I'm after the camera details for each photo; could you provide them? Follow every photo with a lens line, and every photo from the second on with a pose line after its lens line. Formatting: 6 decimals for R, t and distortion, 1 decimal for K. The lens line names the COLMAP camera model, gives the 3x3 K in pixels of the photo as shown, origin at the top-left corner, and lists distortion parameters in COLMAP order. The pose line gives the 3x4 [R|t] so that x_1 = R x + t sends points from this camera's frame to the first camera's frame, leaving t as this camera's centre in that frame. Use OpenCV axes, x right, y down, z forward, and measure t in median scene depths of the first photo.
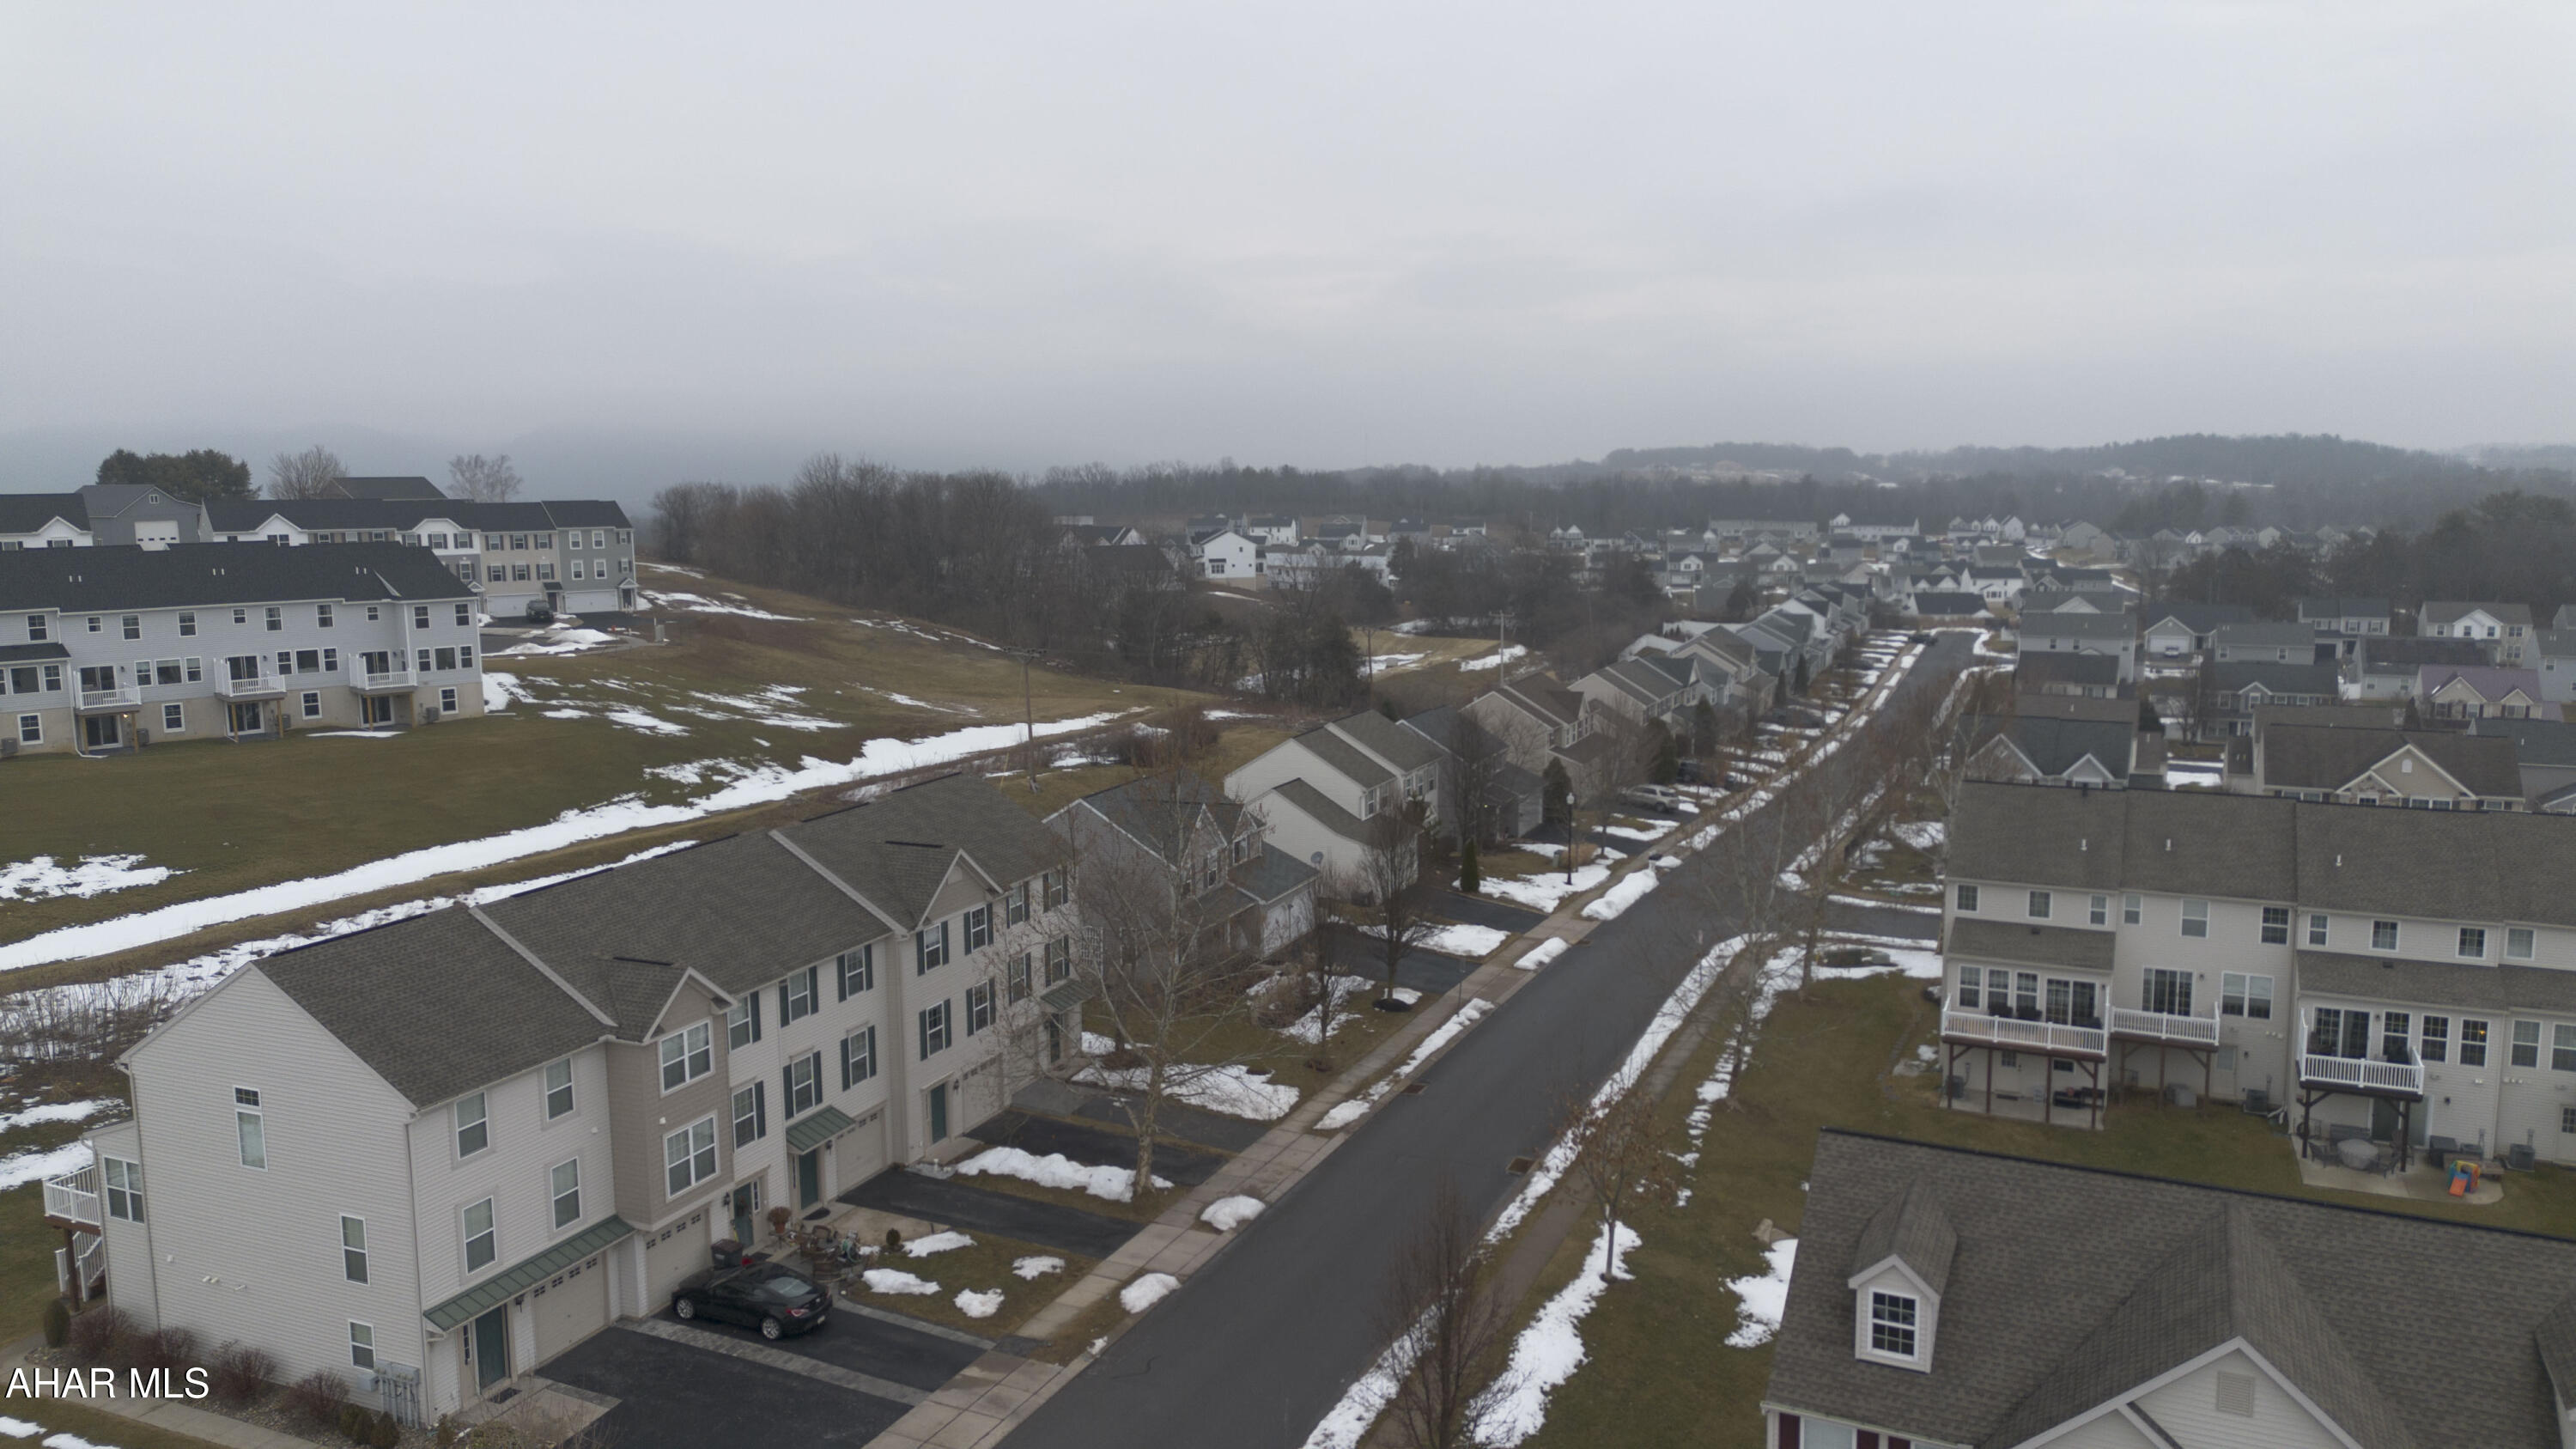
lens RADIAL K [[1804.1, 0, 1284.5], [0, 1804.1, 723.8], [0, 0, 1]] dist [0.032870, 0.001290]
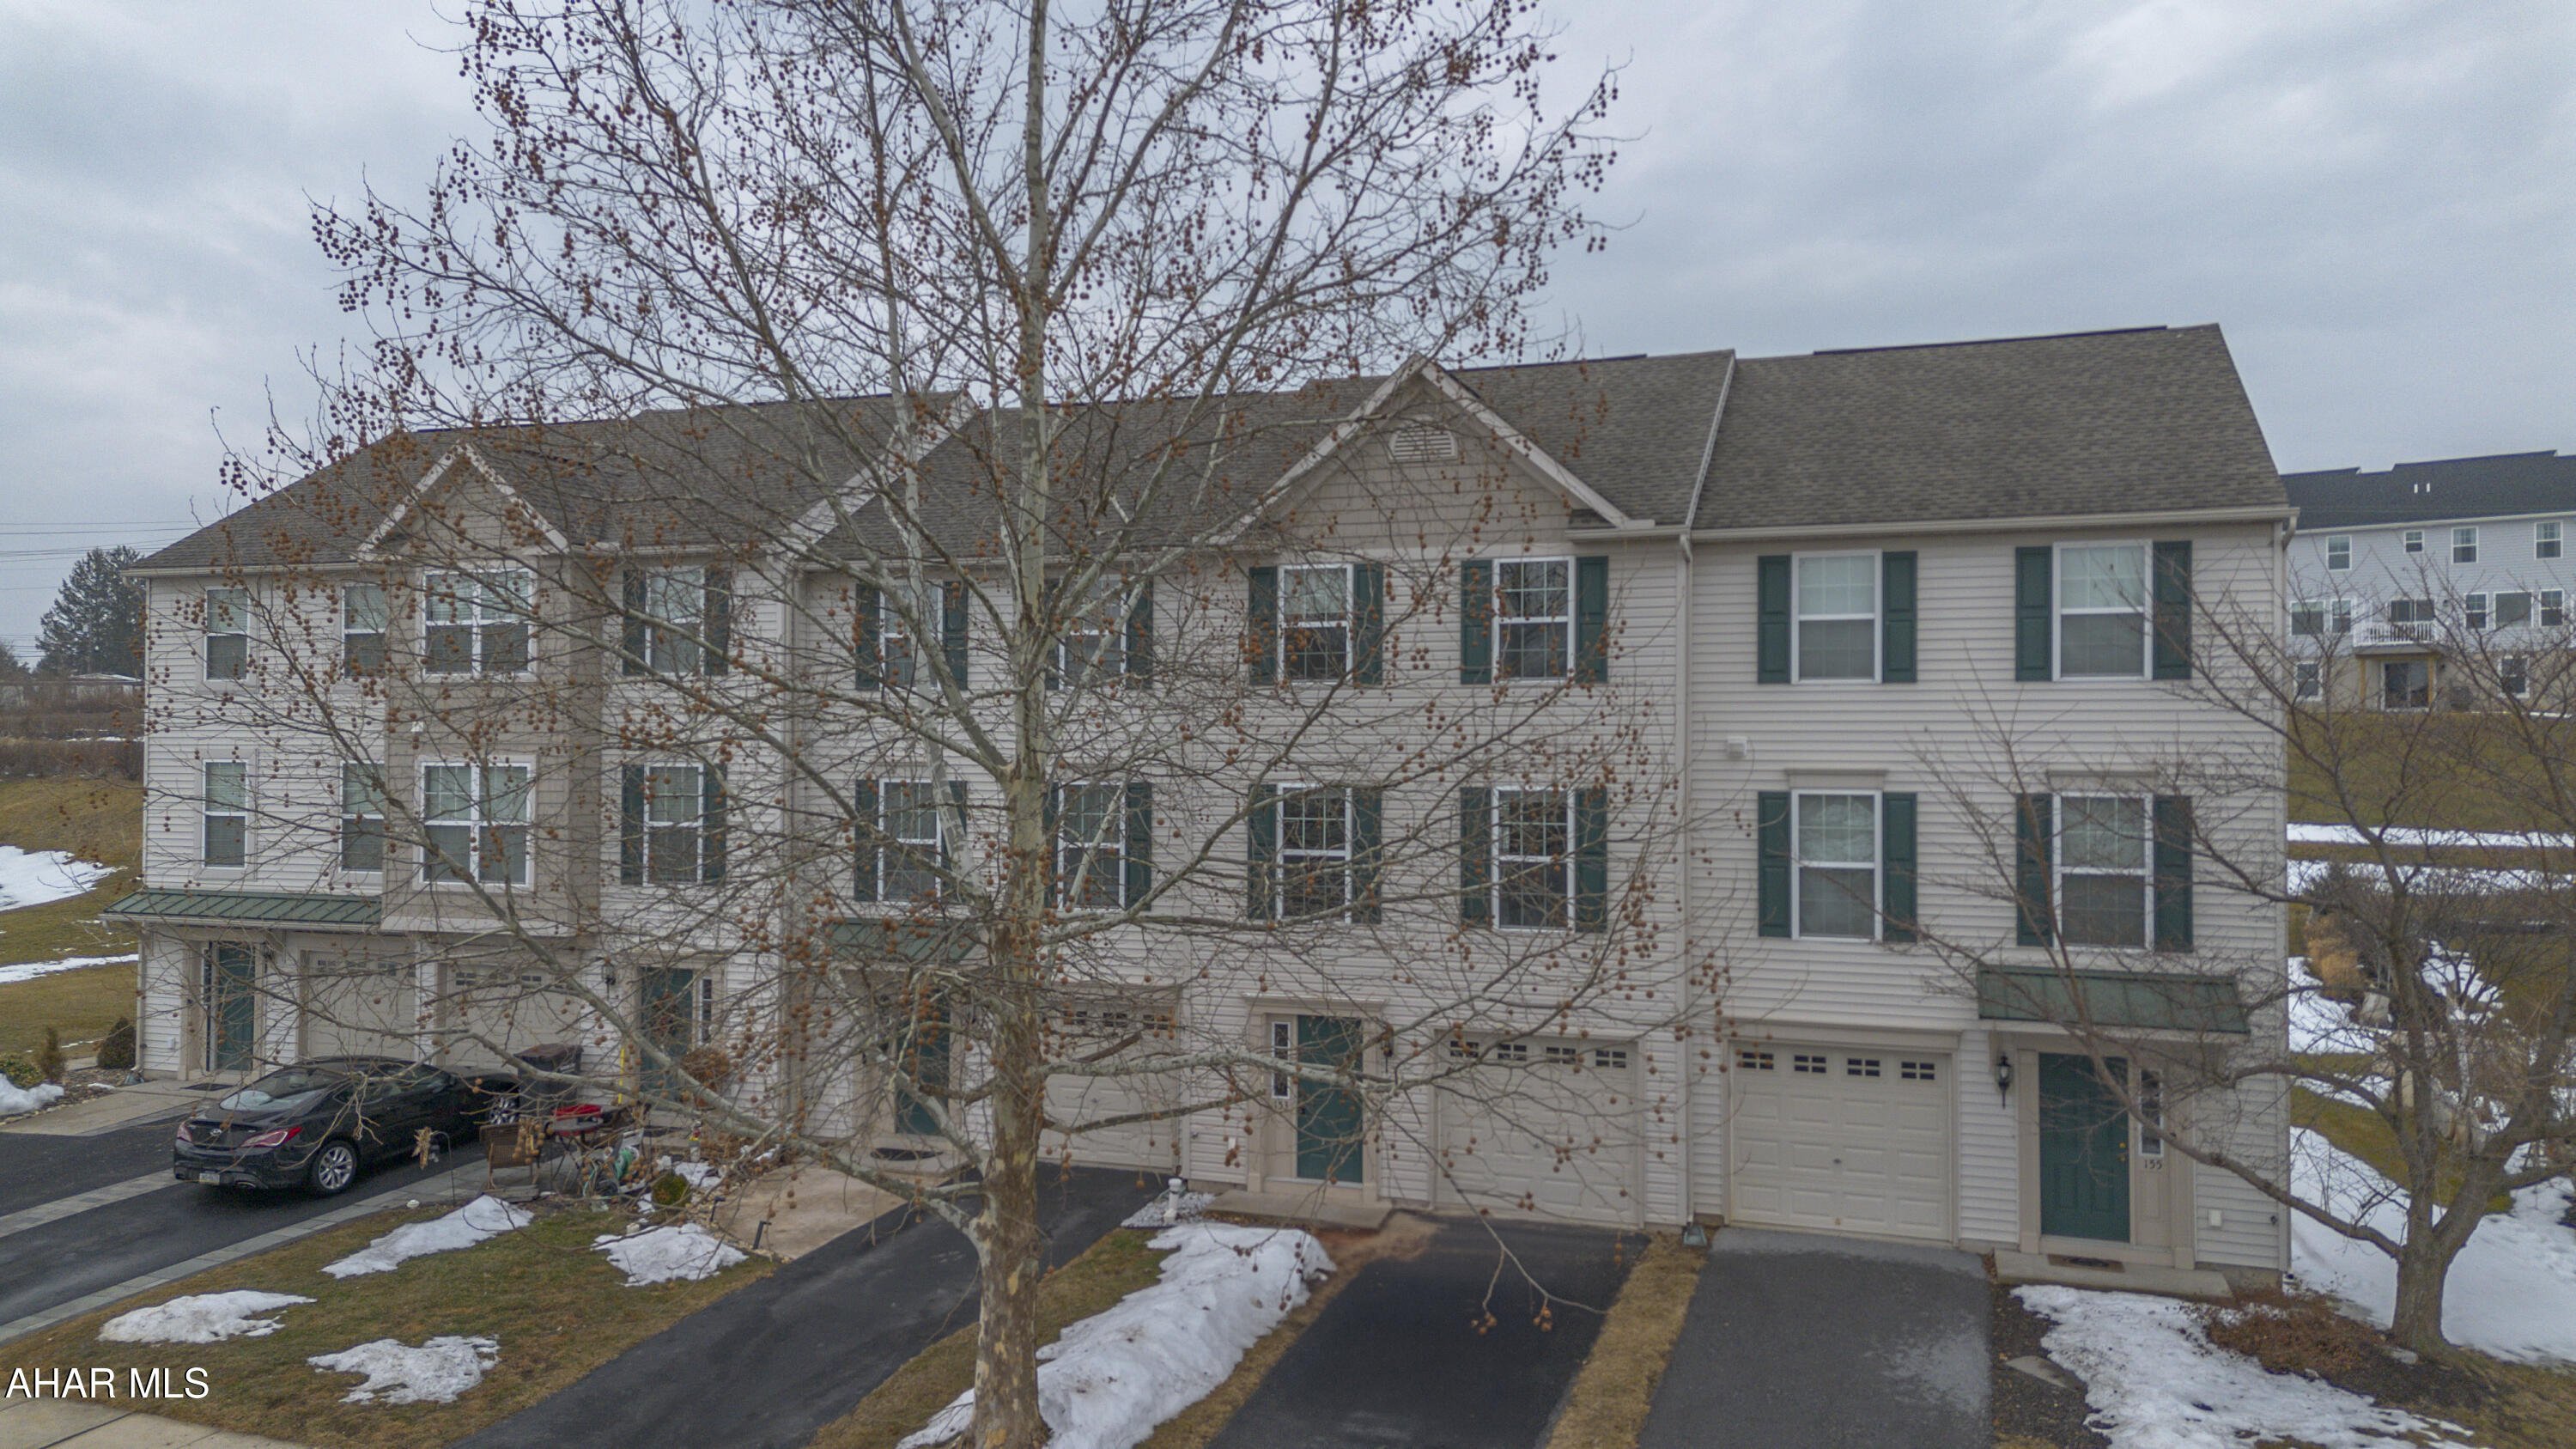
lens RADIAL K [[1804.1, 0, 1281.0], [0, 1804.1, 723.8], [0, 0, 1]] dist [0.032870, 0.001290]
pose [[0.088525, 0.006030, -0.996056, 0.164202], [-0.146576, 0.989174, -0.007038, 0.143430], [0.985230, 0.146621, 0.088451, 0.938858]]
